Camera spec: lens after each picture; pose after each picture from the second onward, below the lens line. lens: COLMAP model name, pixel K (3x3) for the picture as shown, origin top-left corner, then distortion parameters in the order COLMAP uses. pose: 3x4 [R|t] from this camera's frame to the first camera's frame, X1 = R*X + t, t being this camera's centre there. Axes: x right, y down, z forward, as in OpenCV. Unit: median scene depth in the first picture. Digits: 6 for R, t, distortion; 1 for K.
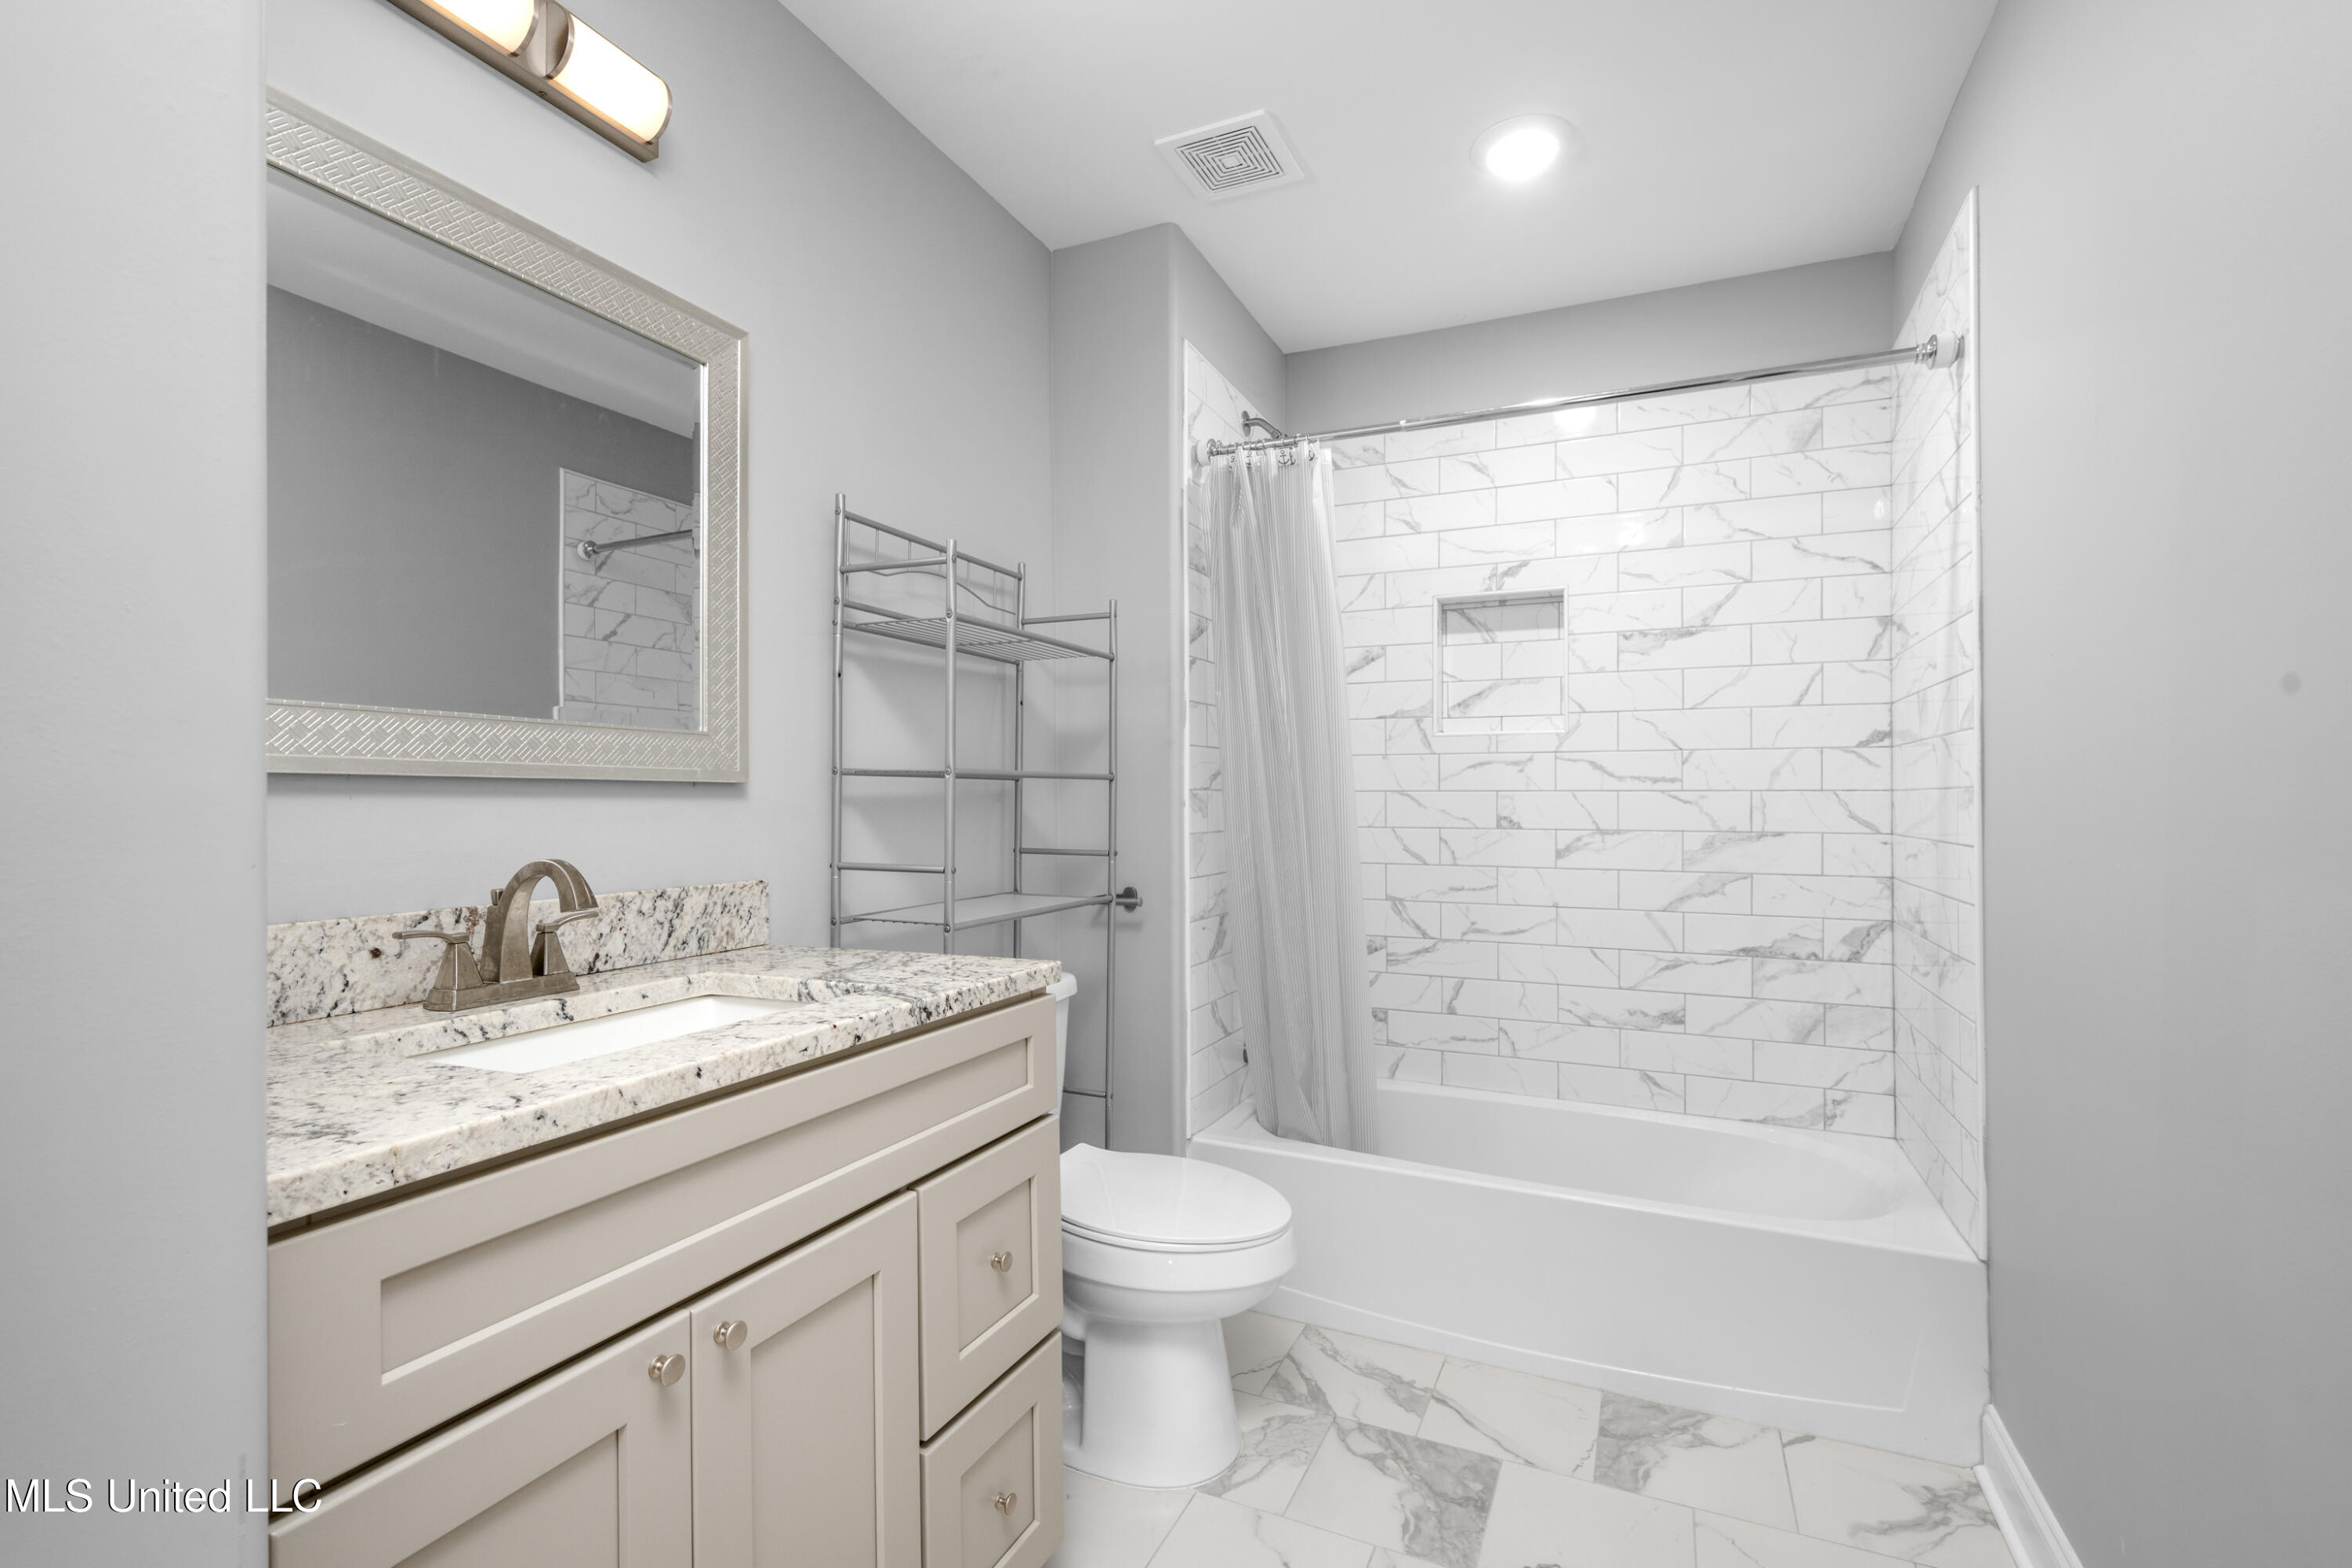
lens RADIAL K [[1044.6, 0, 1196.4], [0, 1044.6, 800.7], [0, 0, 1]] dist [-0.000491, -0.000375]
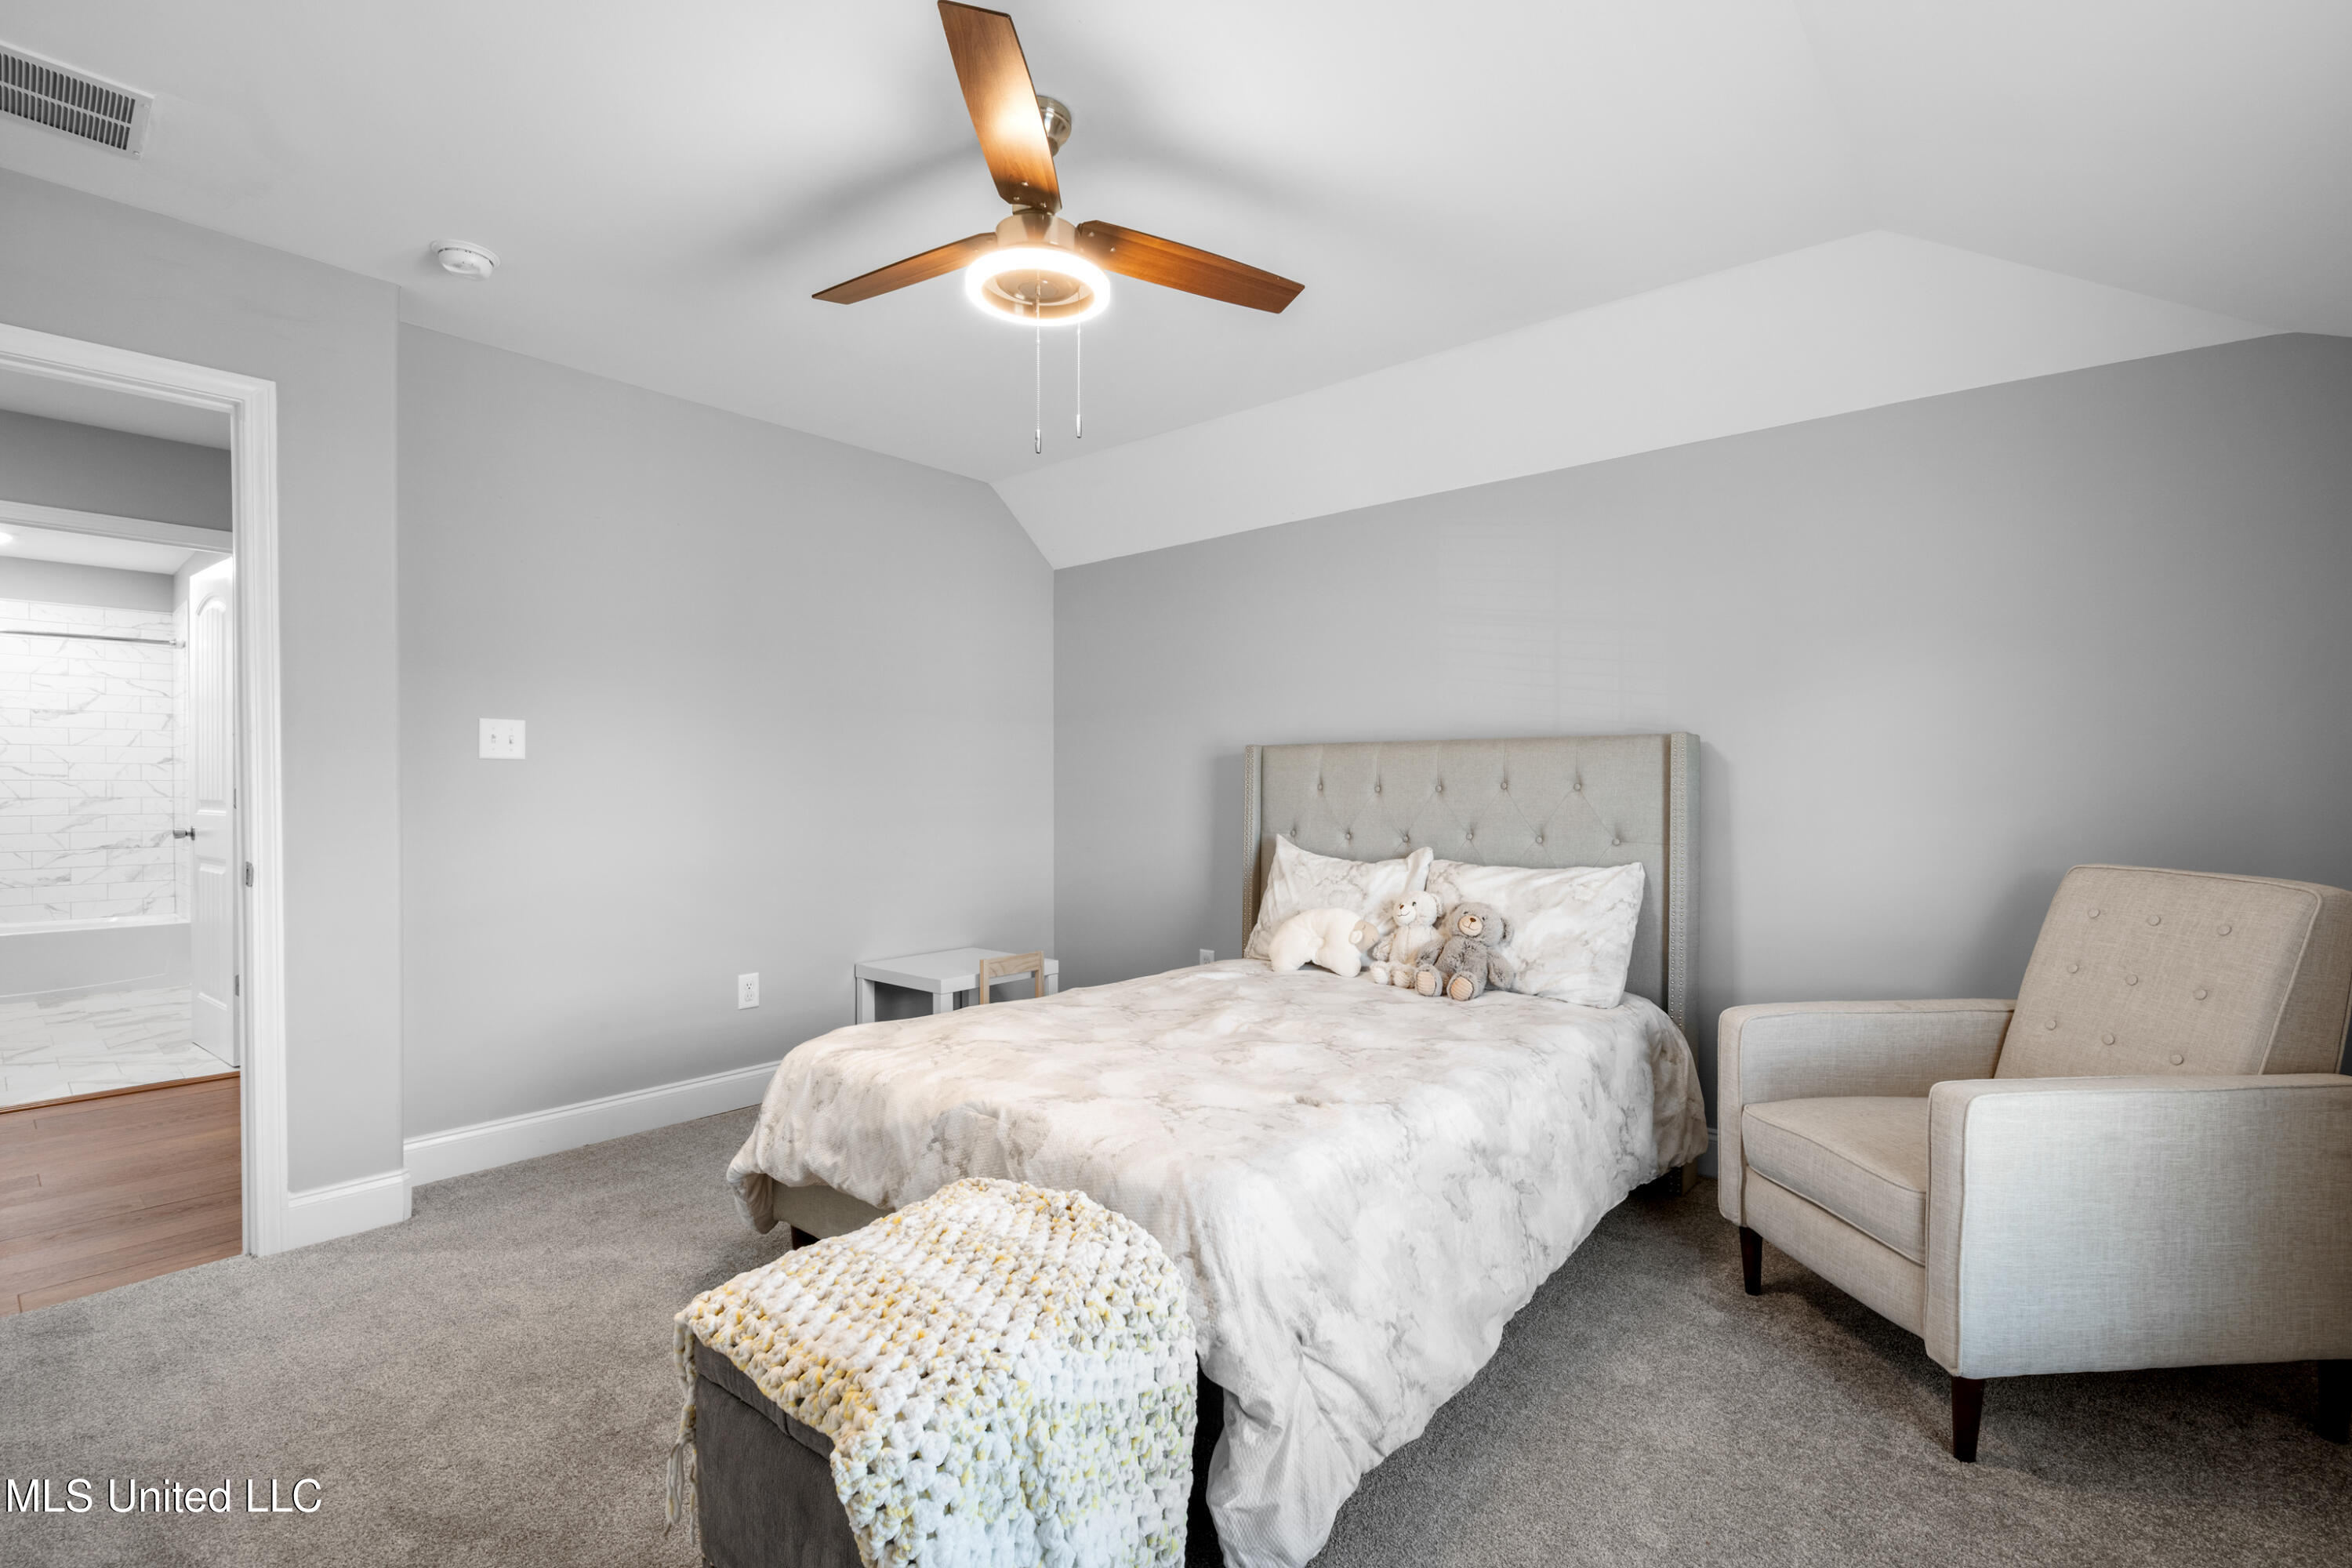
lens RADIAL K [[1044.6, 0, 1157.7], [0, 1044.6, 789.1], [0, 0, 1]] dist [-0.000491, -0.000375]
pose [[0.301396, -0.007081, 0.953473, -1.146406], [-0.003655, 0.999956, 0.008582, -0.021230], [-0.953492, -0.006072, 0.301357, -2.263019]]
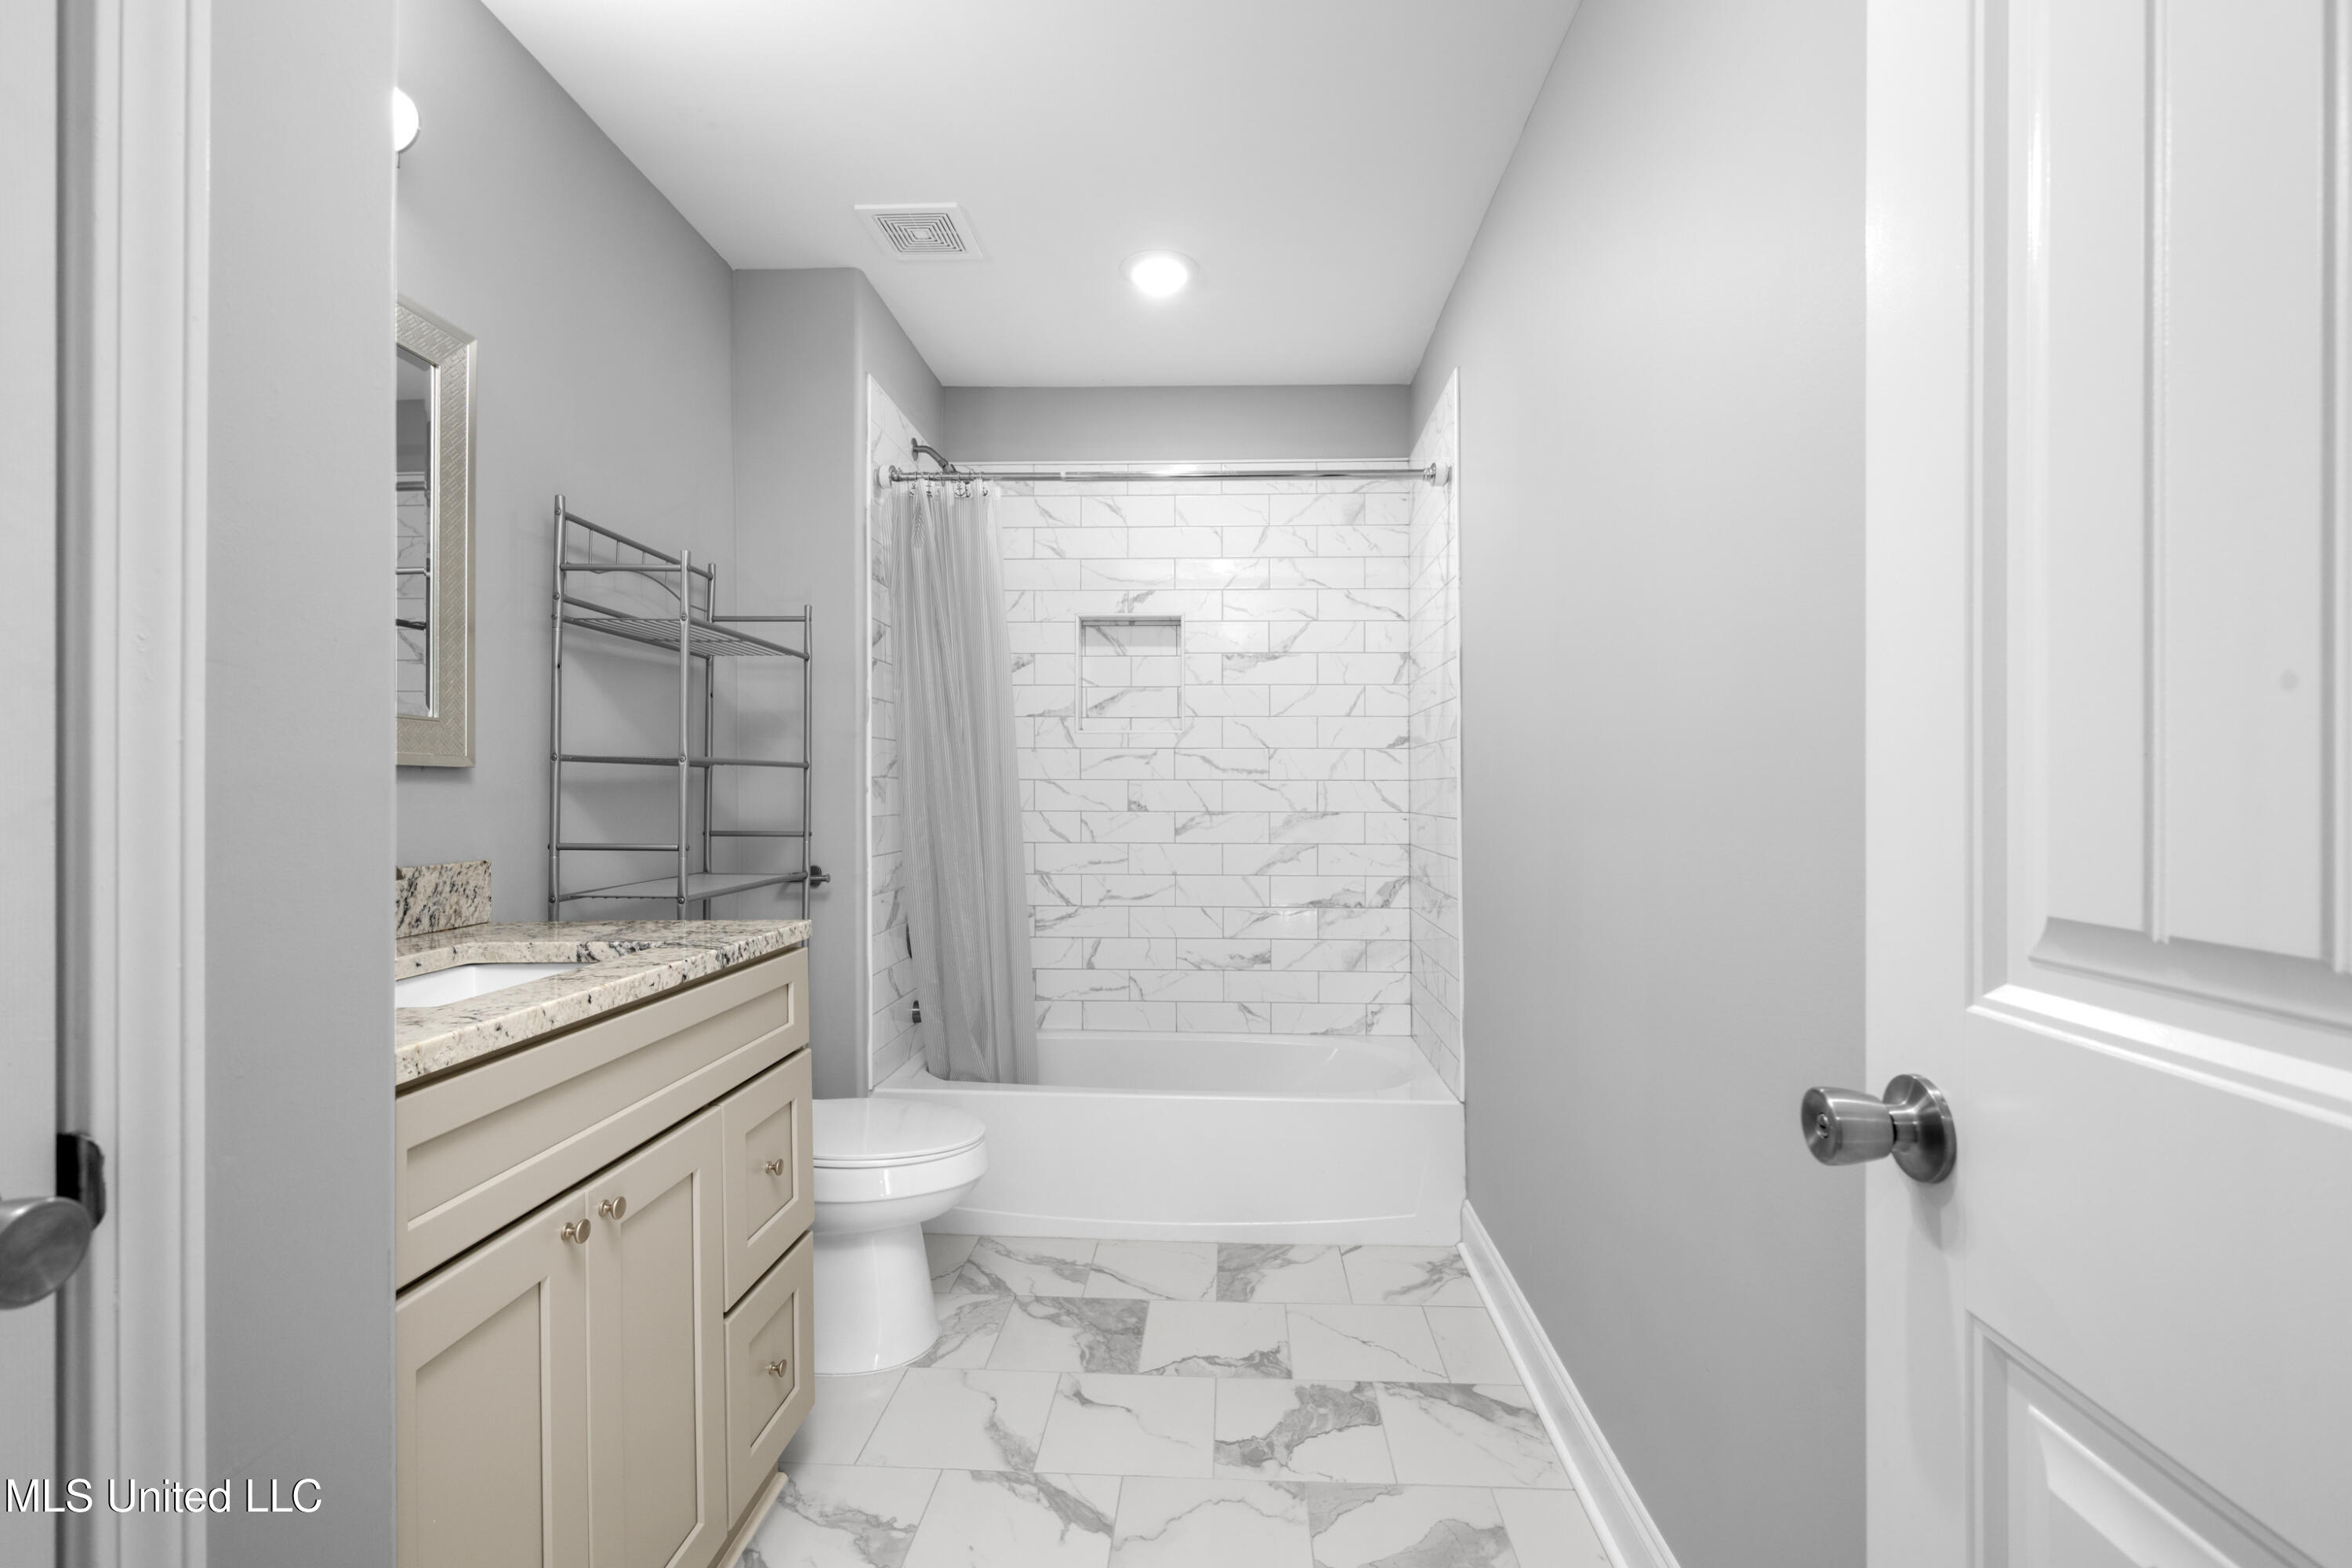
lens RADIAL K [[1044.6, 0, 1172.9], [0, 1044.6, 784.9], [0, 0, 1]] dist [-0.000491, -0.000375]
pose [[0.934904, 0.003230, 0.354887, -0.110544], [-0.001219, 0.999982, -0.005890, 0.004332], [-0.354899, 0.005074, 0.934891, -0.171483]]
